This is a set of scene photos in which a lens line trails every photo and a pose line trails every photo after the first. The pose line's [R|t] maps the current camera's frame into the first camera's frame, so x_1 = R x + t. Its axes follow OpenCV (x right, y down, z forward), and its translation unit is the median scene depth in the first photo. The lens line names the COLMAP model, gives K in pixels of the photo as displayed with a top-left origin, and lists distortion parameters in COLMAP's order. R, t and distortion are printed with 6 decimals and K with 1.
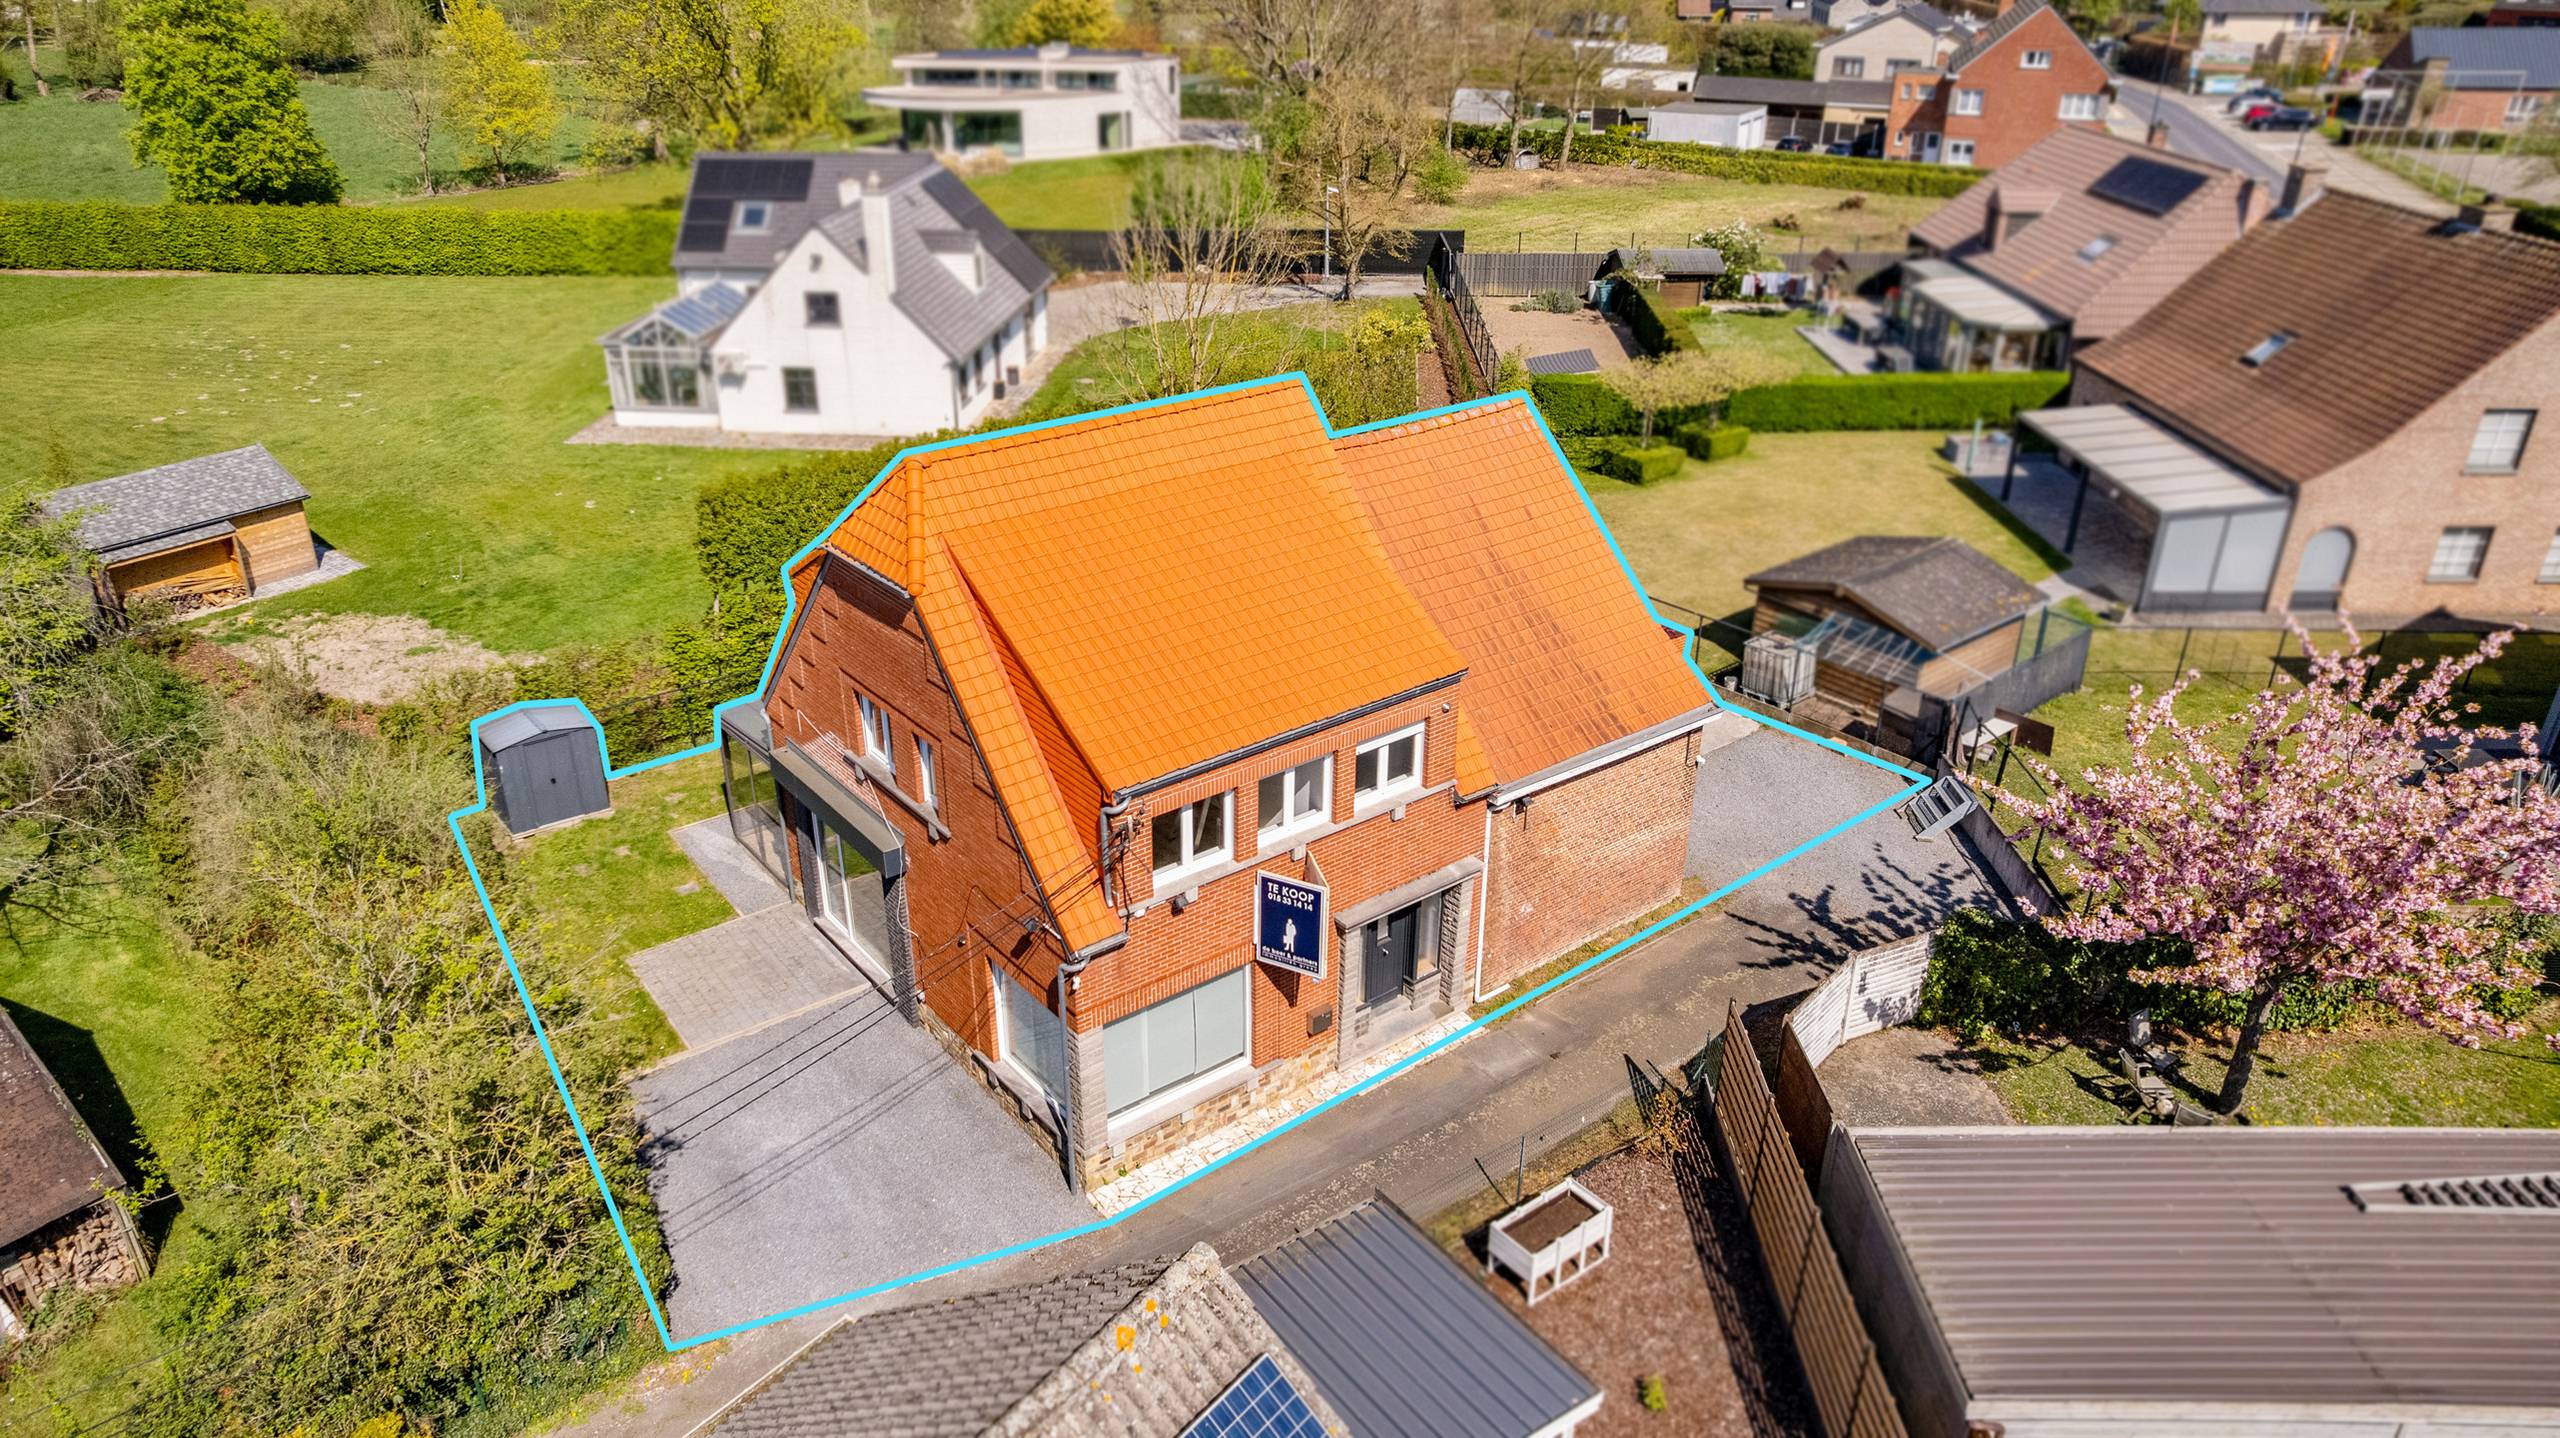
lens RADIAL K [[1708.9, 0, 1280.0], [0, 1708.9, 719.0], [0, 0, 1]] dist [-0.084626, 0.077325]
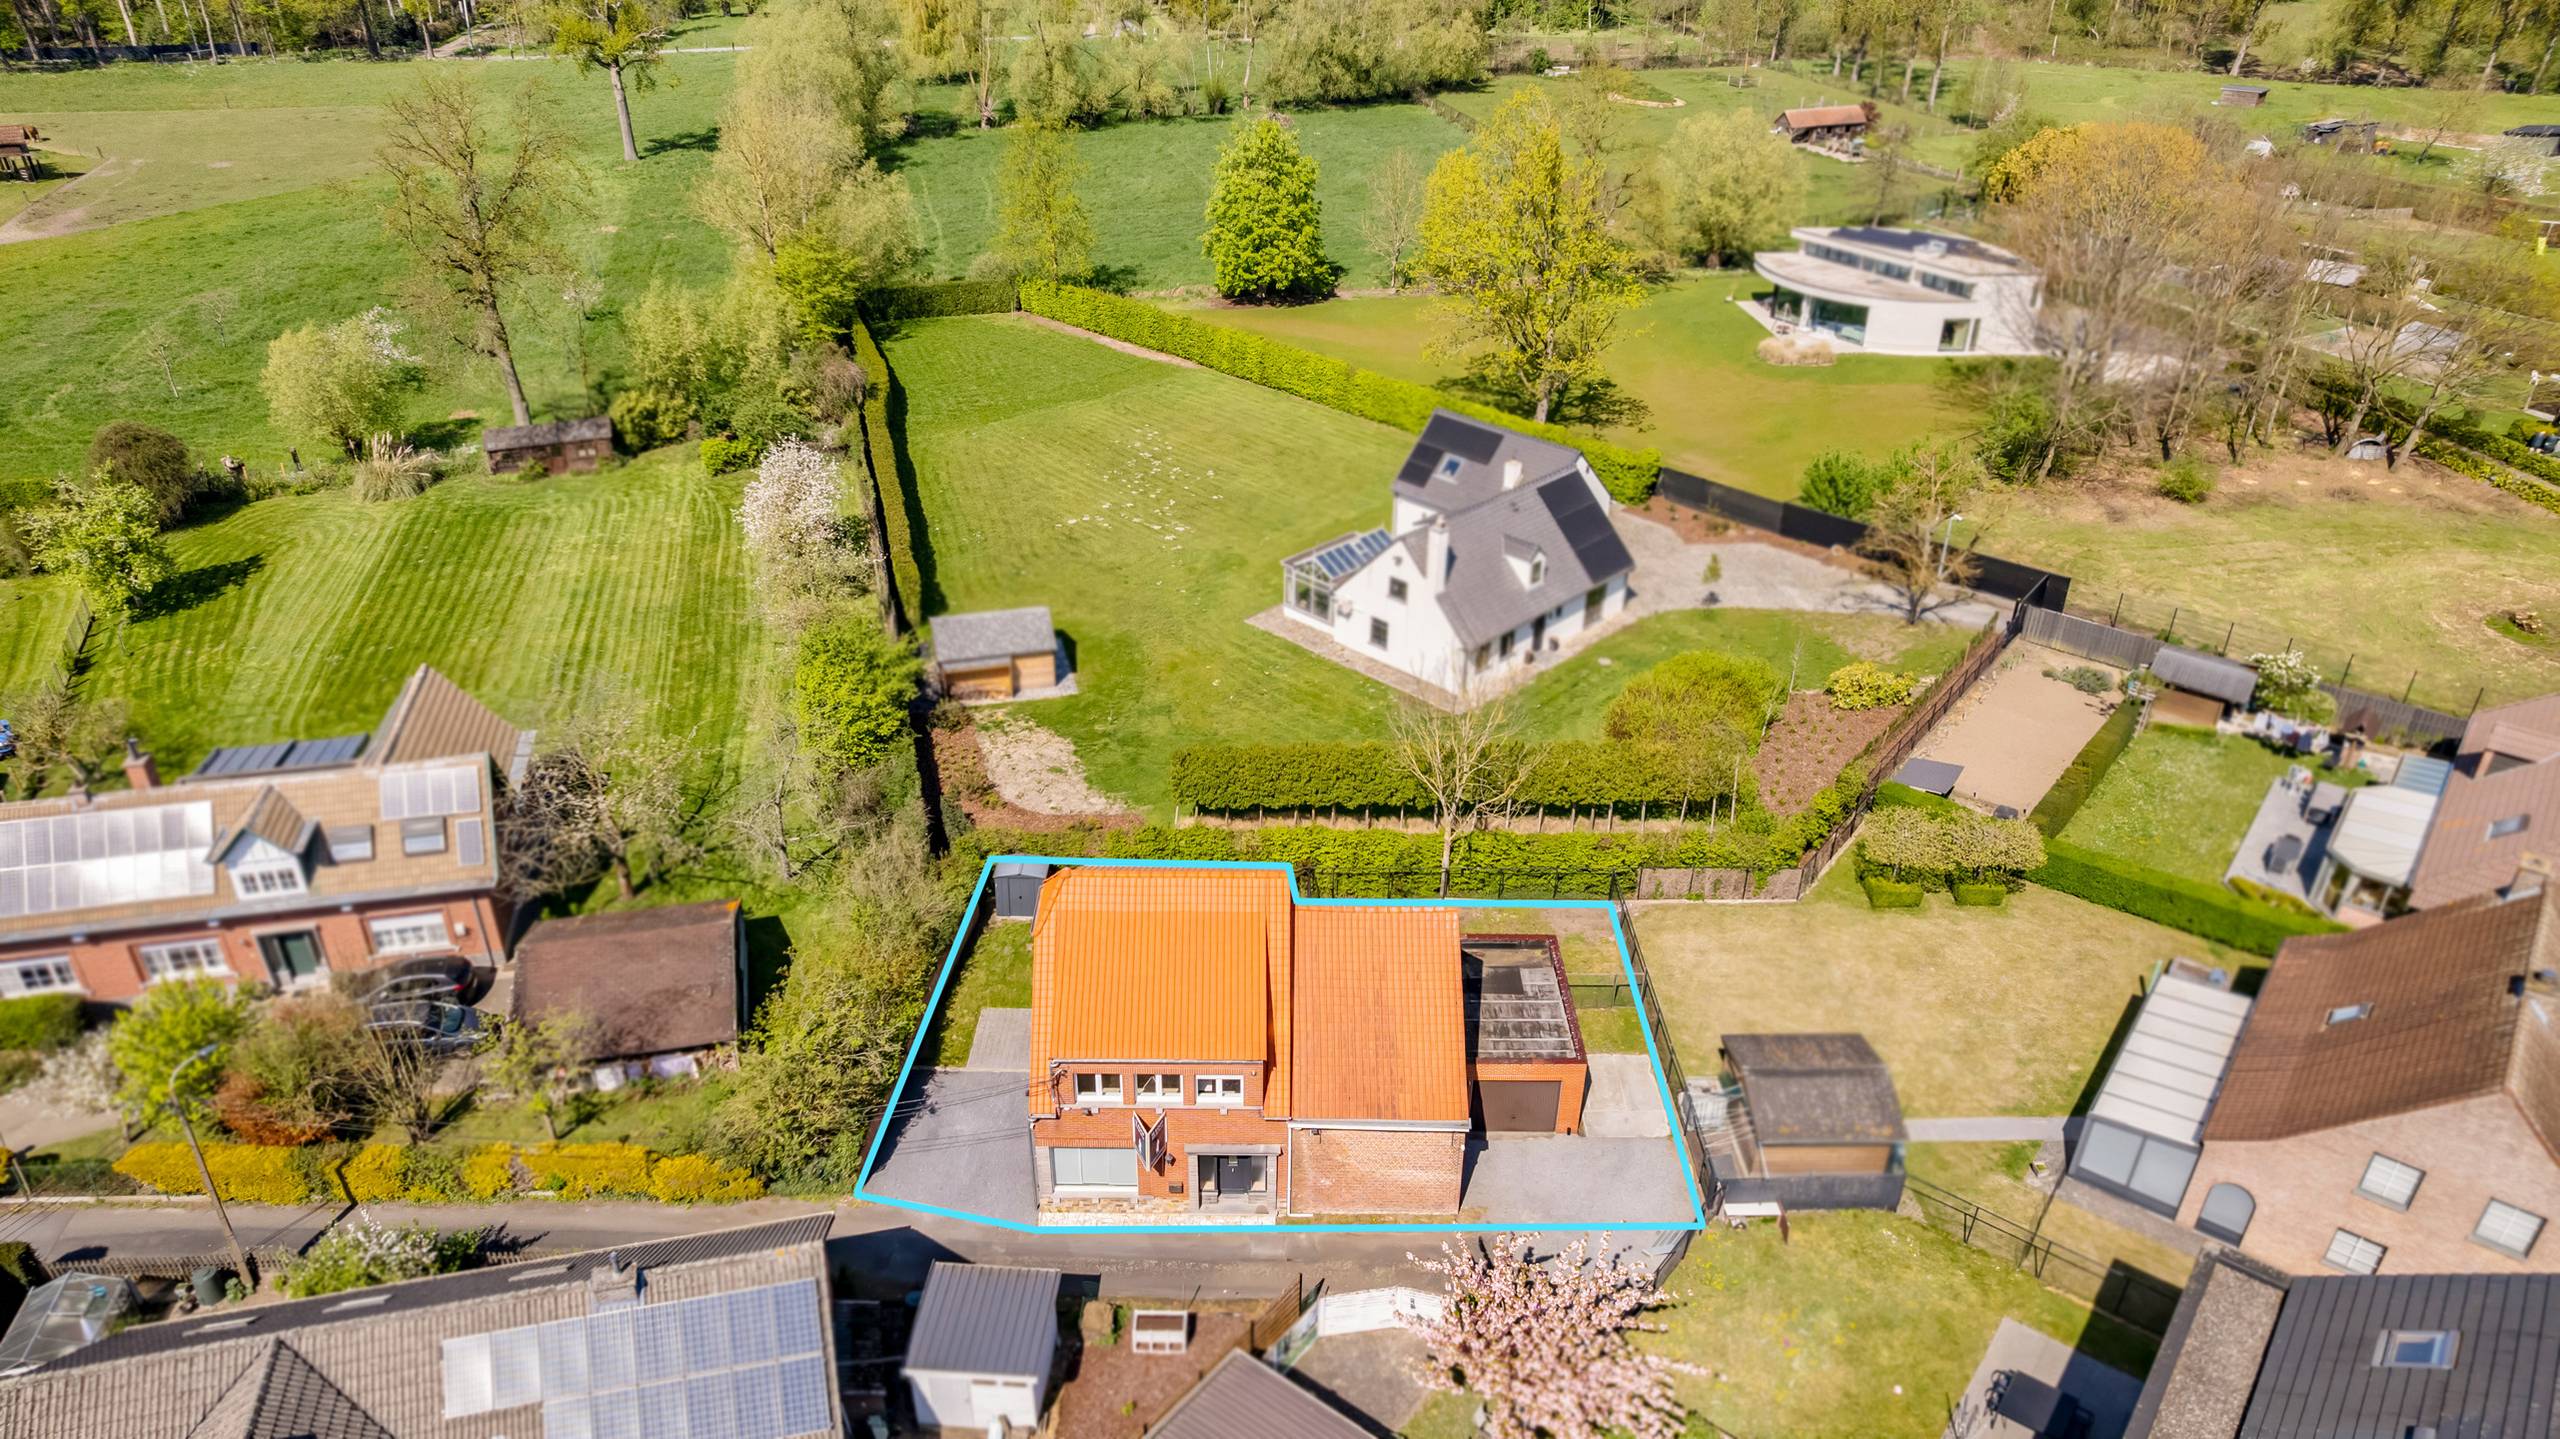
lens RADIAL K [[1708.9, 0, 1280.0], [0, 1708.9, 719.5], [0, 0, 1]] dist [-0.084626, 0.077325]
pose [[0.790010, 0.306951, -0.530721, 0.471695], [-0.281573, 0.950603, 0.130657, -0.299576], [0.544610, 0.046216, 0.837415, -0.295840]]
